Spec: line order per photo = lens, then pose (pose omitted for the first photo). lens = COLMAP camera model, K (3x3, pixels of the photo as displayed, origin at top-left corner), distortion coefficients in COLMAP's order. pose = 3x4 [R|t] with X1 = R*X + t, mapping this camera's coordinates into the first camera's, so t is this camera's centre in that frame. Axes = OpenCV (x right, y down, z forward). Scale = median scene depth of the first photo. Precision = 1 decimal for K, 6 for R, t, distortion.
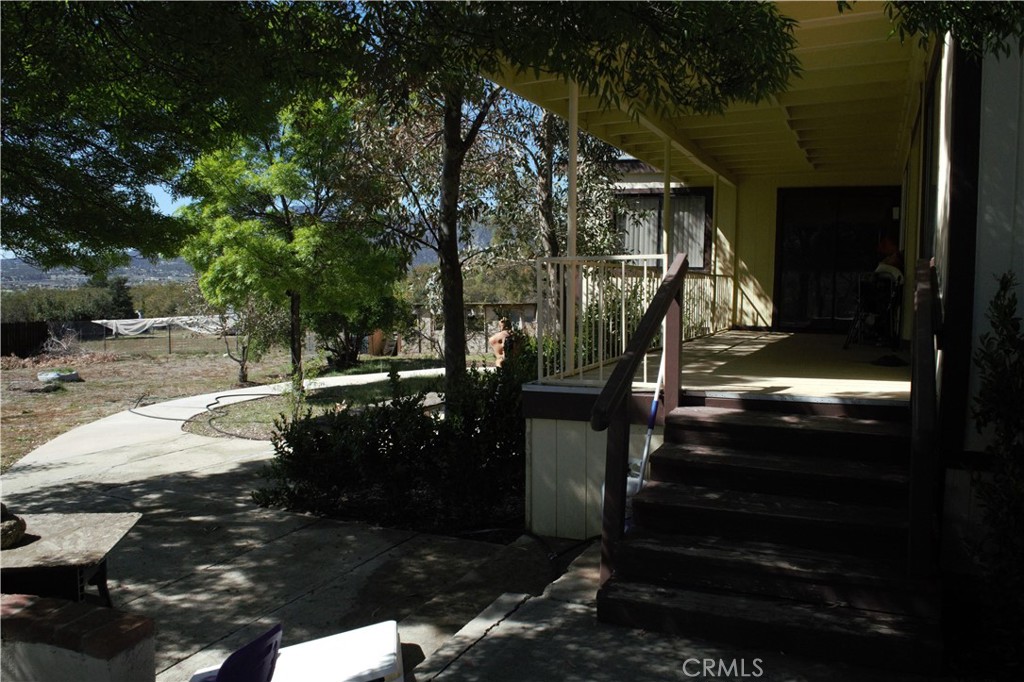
lens RADIAL K [[843.1, 0, 512.0], [0, 843.1, 341.0], [0, 0, 1]] dist [-0.105694, 0.073767]
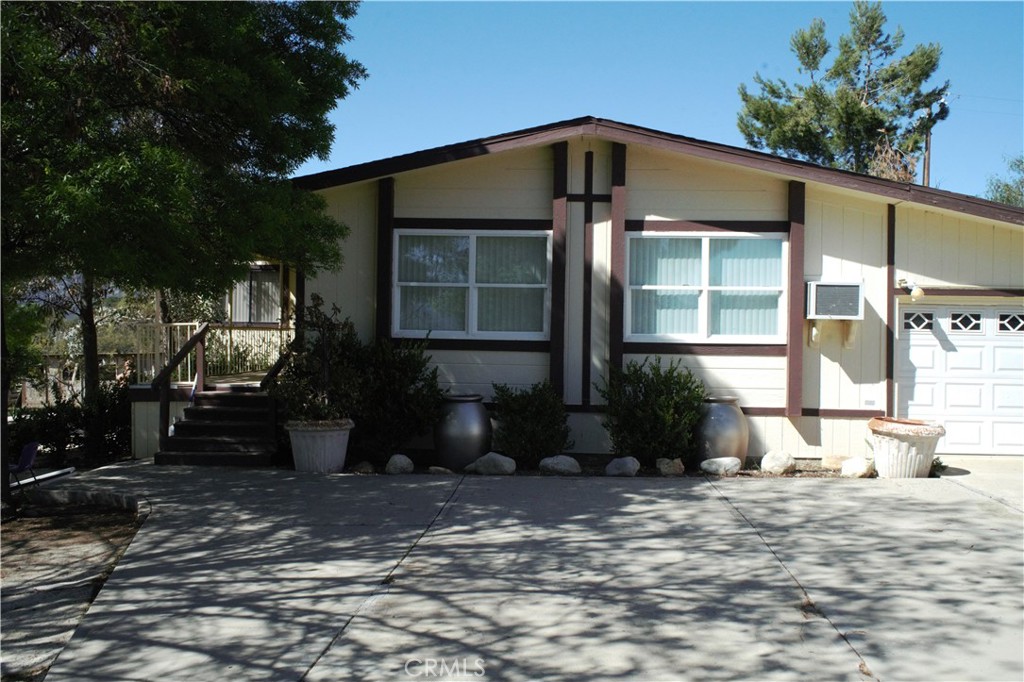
lens RADIAL K [[843.1, 0, 512.0], [0, 843.1, 341.0], [0, 0, 1]] dist [-0.105694, 0.073767]
pose [[0.915984, -0.005604, 0.401176, 0.061398], [0.029206, 0.998181, -0.052742, 0.080385], [-0.400151, 0.060028, 0.914481, -1.277464]]
